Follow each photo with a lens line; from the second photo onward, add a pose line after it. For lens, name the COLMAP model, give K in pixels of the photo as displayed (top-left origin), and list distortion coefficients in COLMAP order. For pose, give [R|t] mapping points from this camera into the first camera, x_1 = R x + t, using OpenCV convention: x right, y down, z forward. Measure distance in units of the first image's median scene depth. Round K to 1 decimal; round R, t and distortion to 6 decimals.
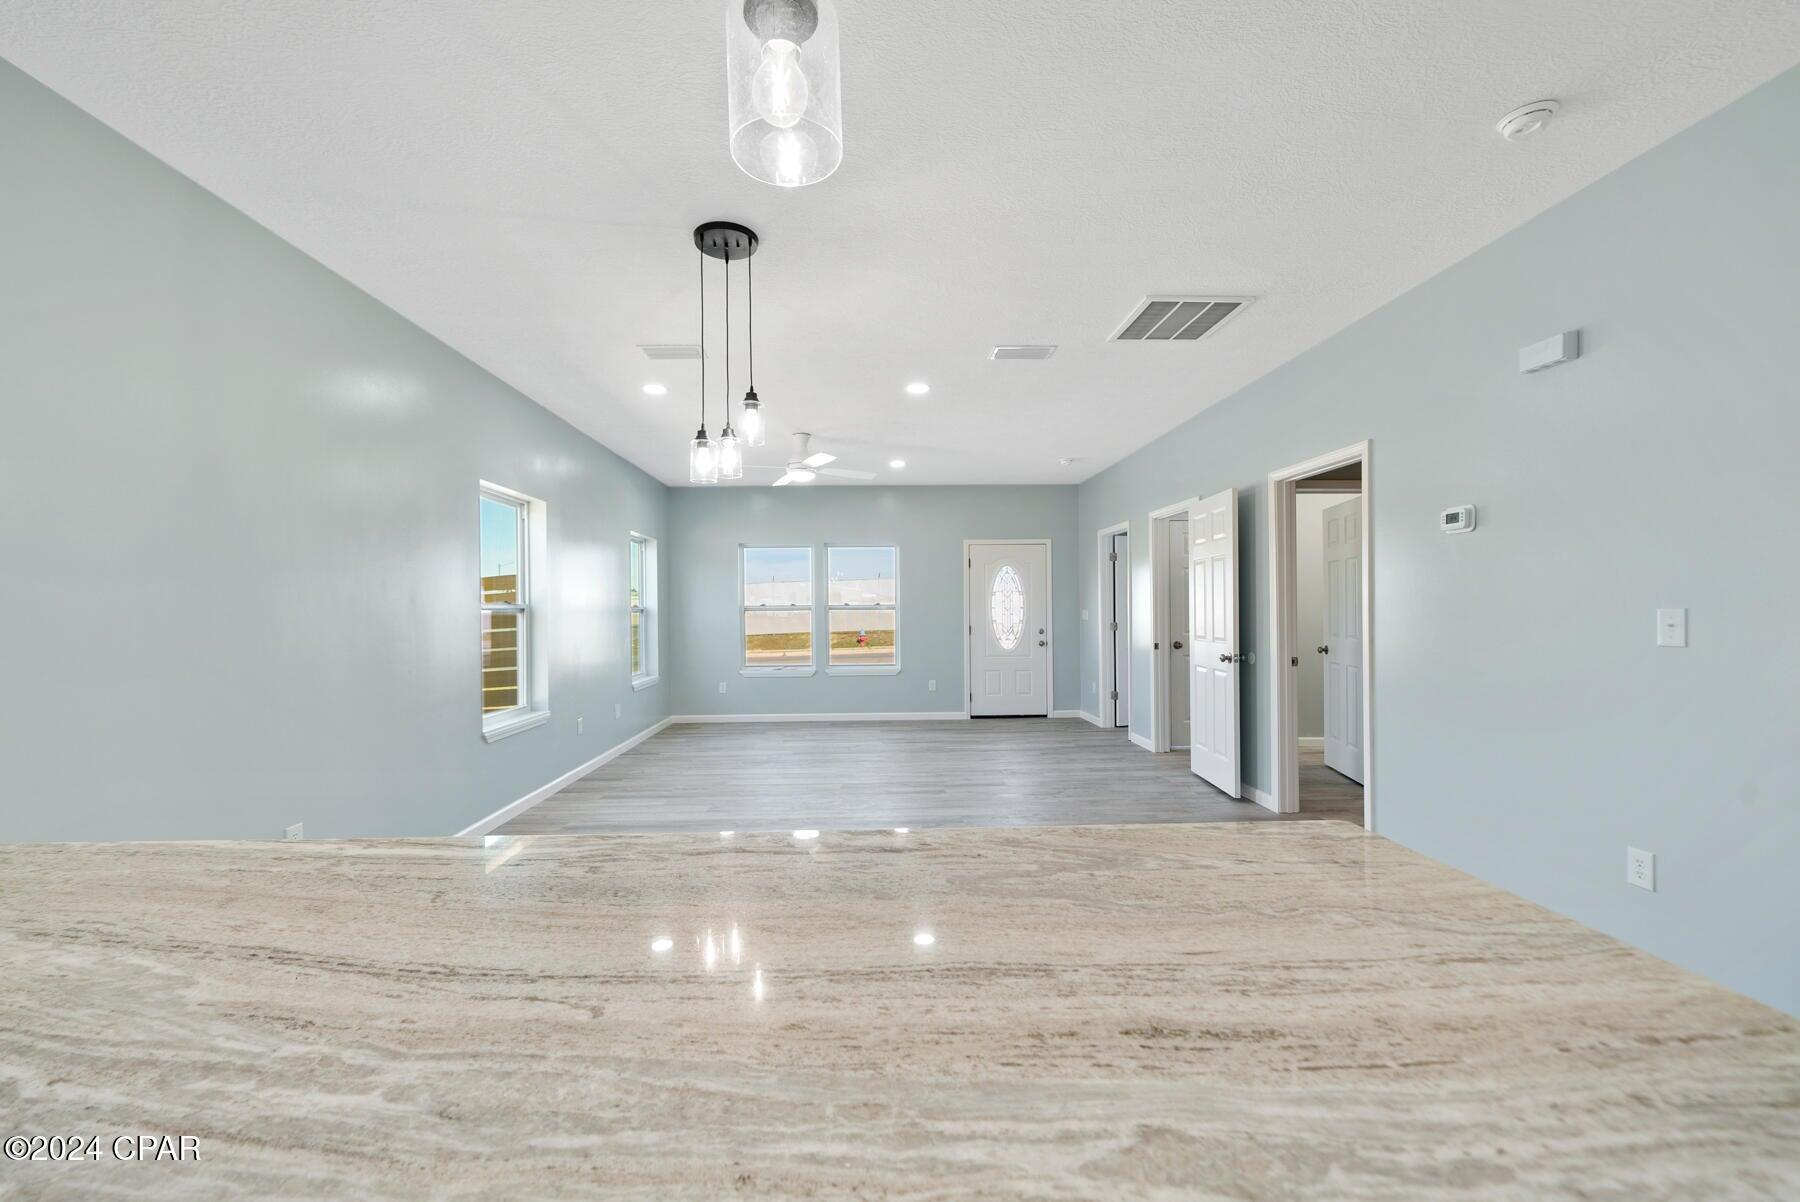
lens RADIAL K [[714.9, 0, 882.7], [0, 714.9, 610.3], [0, 0, 1]] dist [-0.000951, -0.000060]
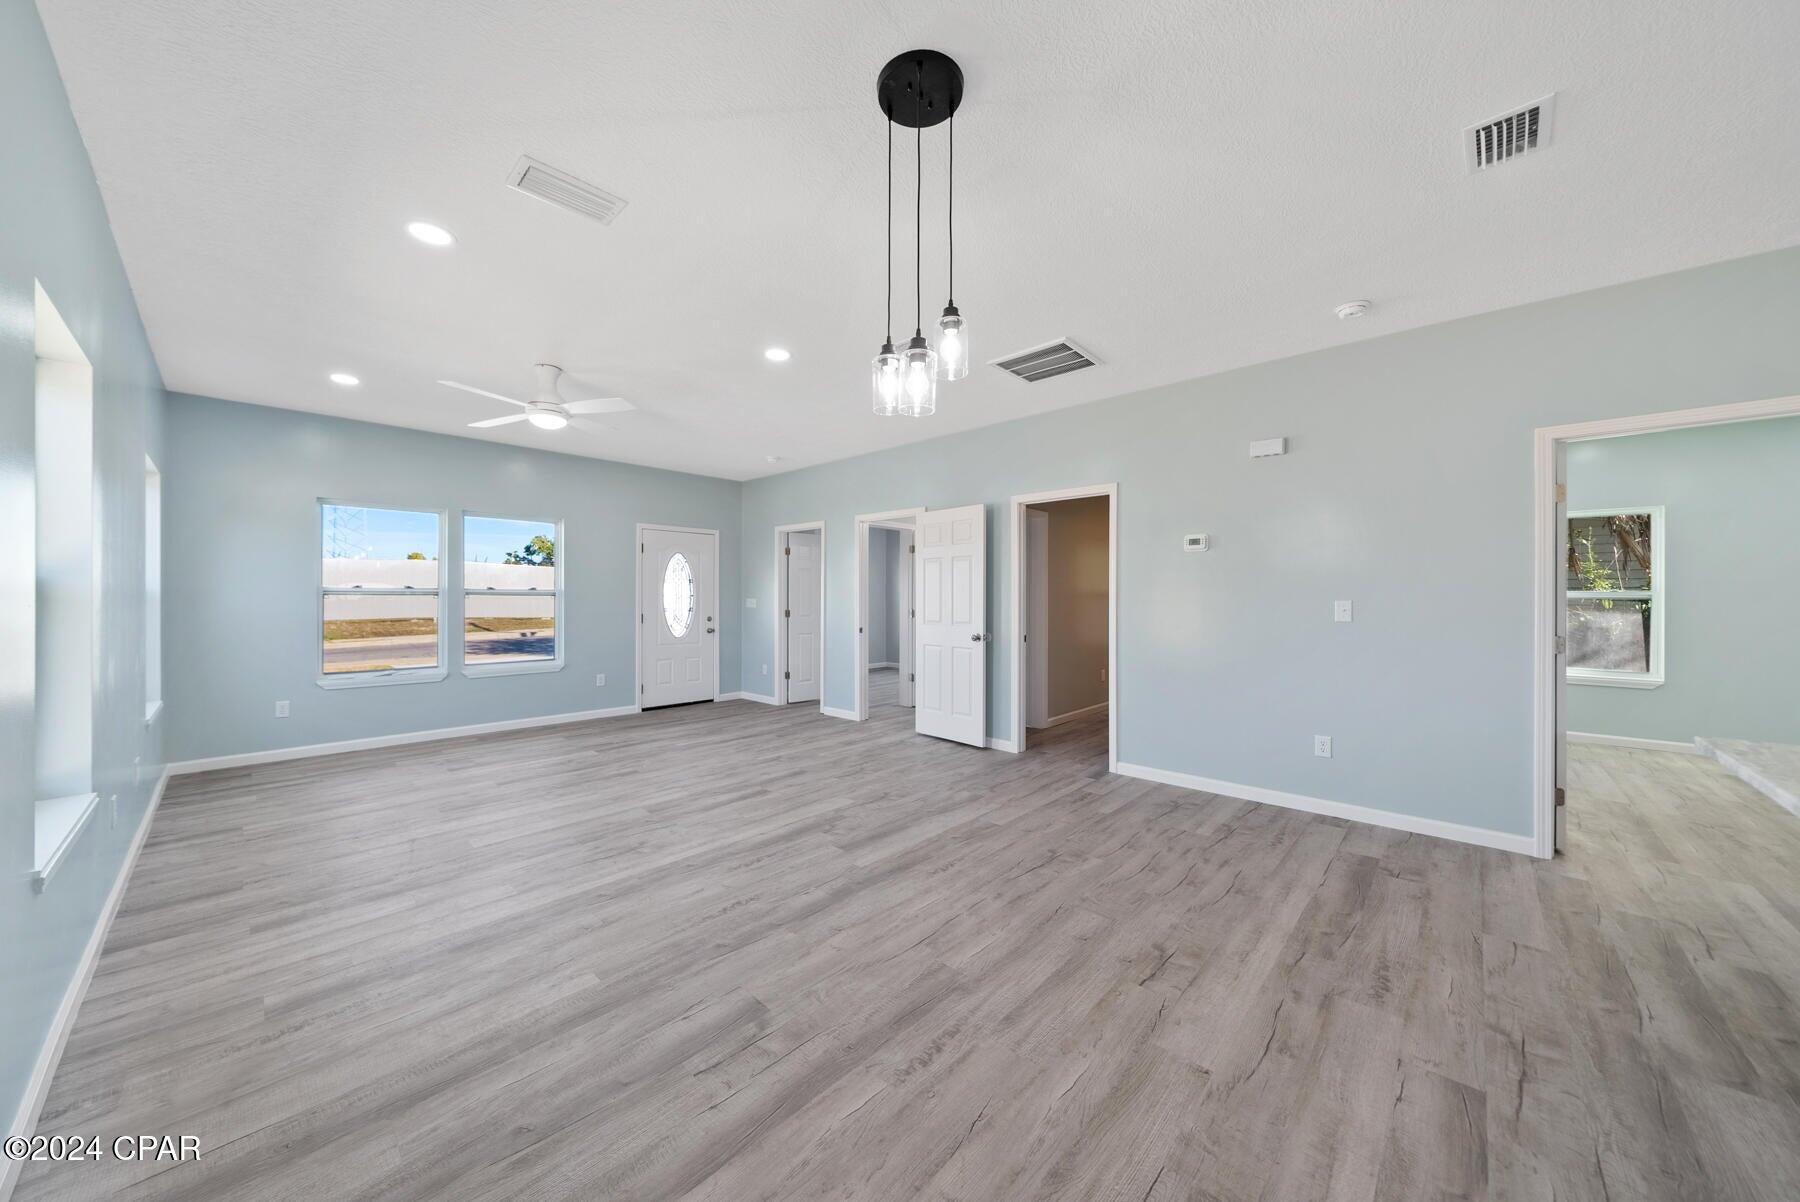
lens RADIAL K [[617.1, 0, 882.8], [0, 617.1, 600.0], [0, 0, 1]] dist [-0.005352, -0.000125]
pose [[0.710180, 0.008725, 0.703966, -0.261780], [-0.009203, 0.999953, -0.003110, 0.003182], [-0.703960, -0.004269, 0.710227, 0.221377]]
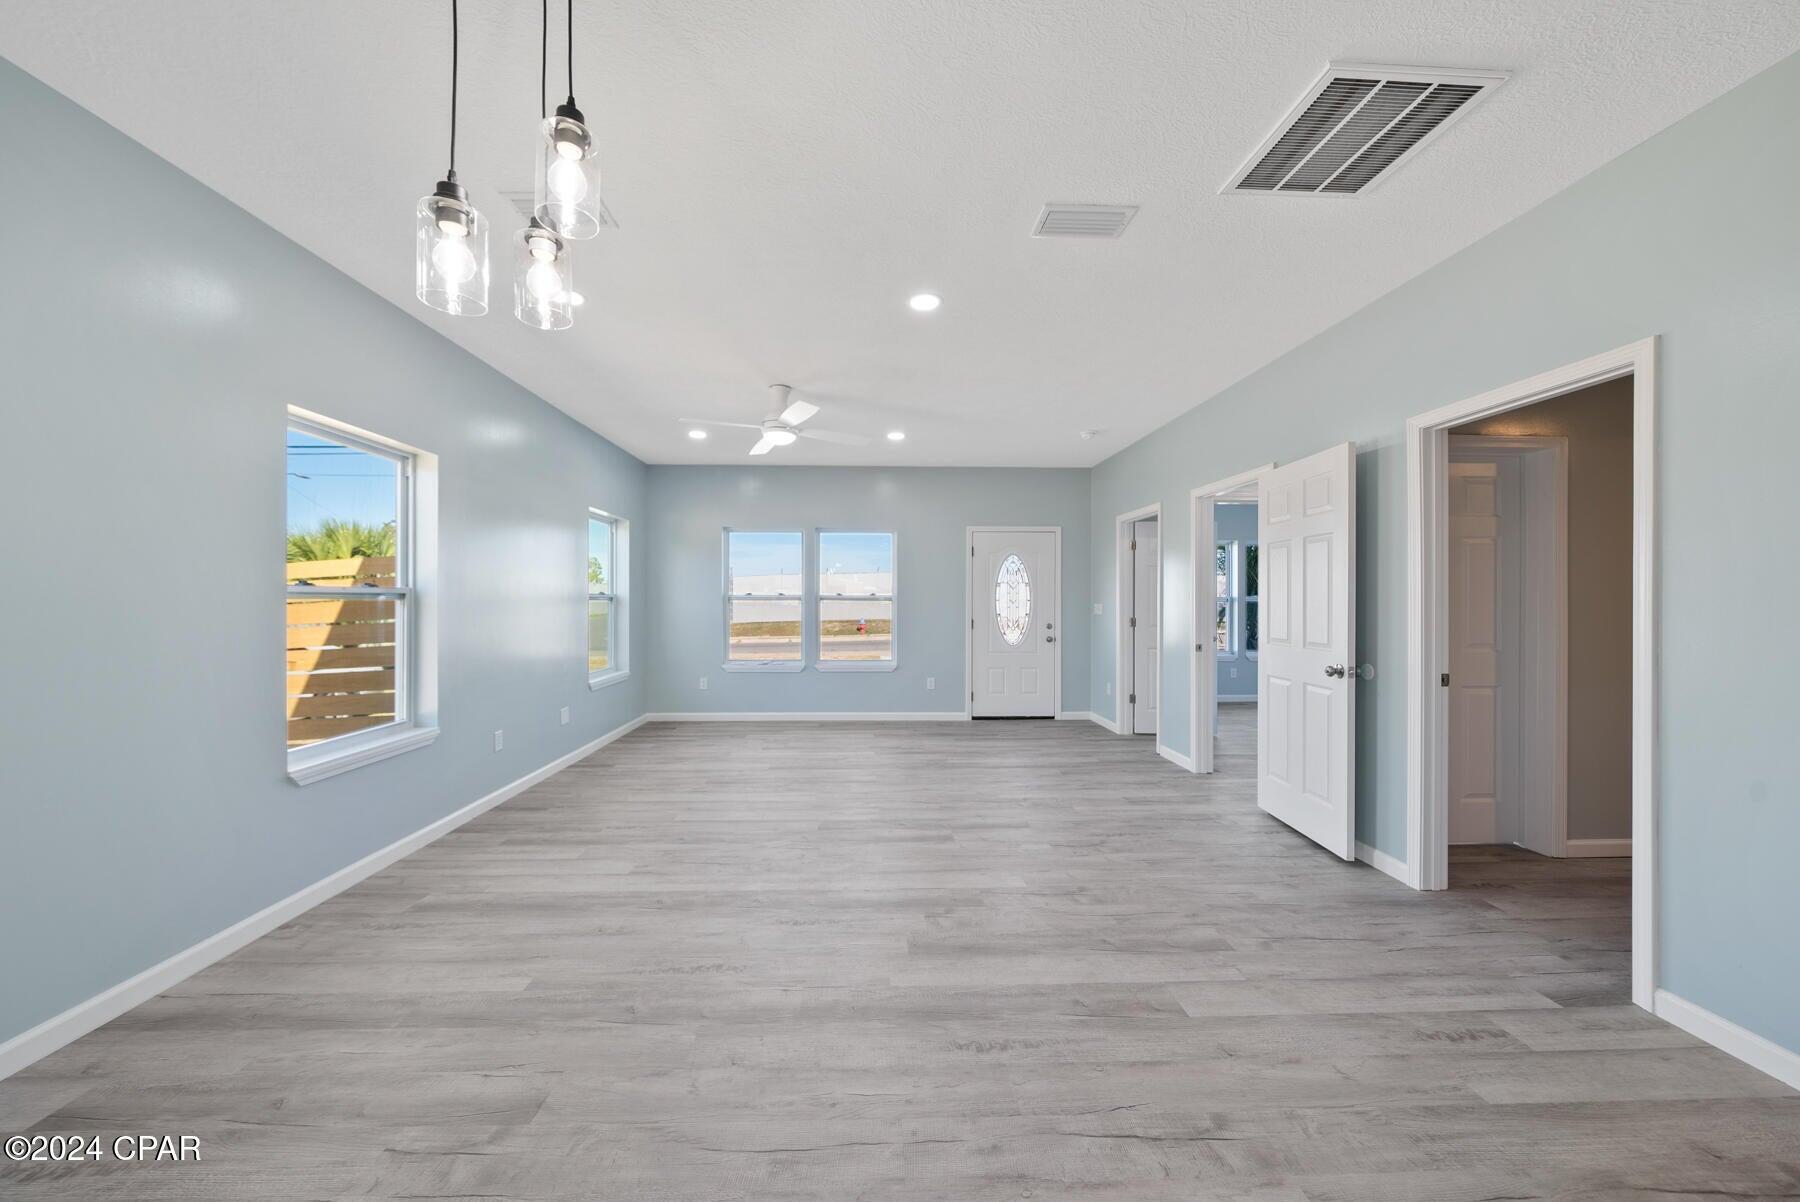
lens RADIAL K [[617.1, 0, 882.8], [0, 617.1, 600.0], [0, 0, 1]] dist [-0.005352, -0.000125]
pose [[0.999929, 0.011814, 0.001679, 0.005574], [-0.011810, 0.999928, -0.001983, -0.000323], [-0.001702, 0.001963, 0.999997, 0.232678]]
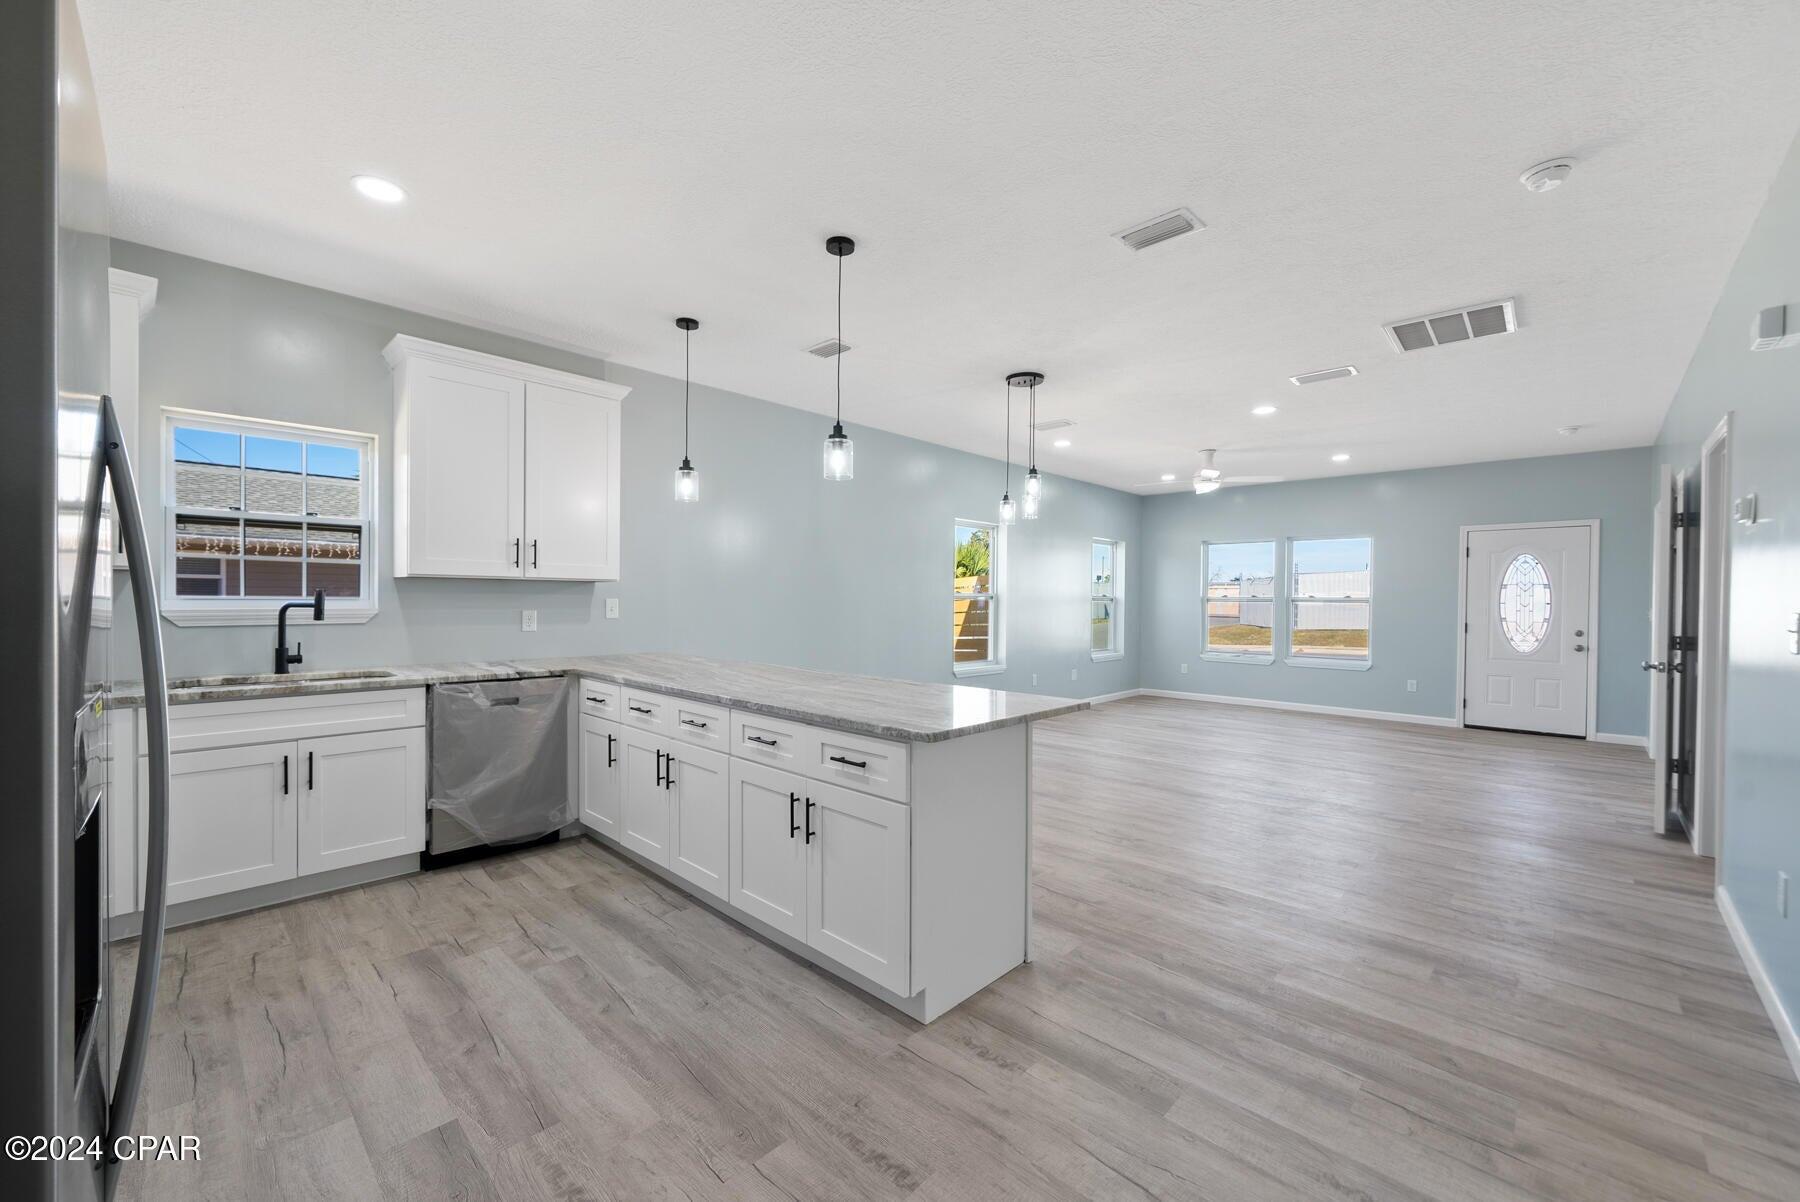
lens RADIAL K [[714.9, 0, 882.7], [0, 714.9, 610.3], [0, 0, 1]] dist [-0.000951, -0.000060]
pose [[0.694256, 0.027349, -0.719208, 0.294684], [-0.016301, 0.999619, 0.022277, -0.002255], [0.719543, -0.003742, 0.694438, -0.155379]]
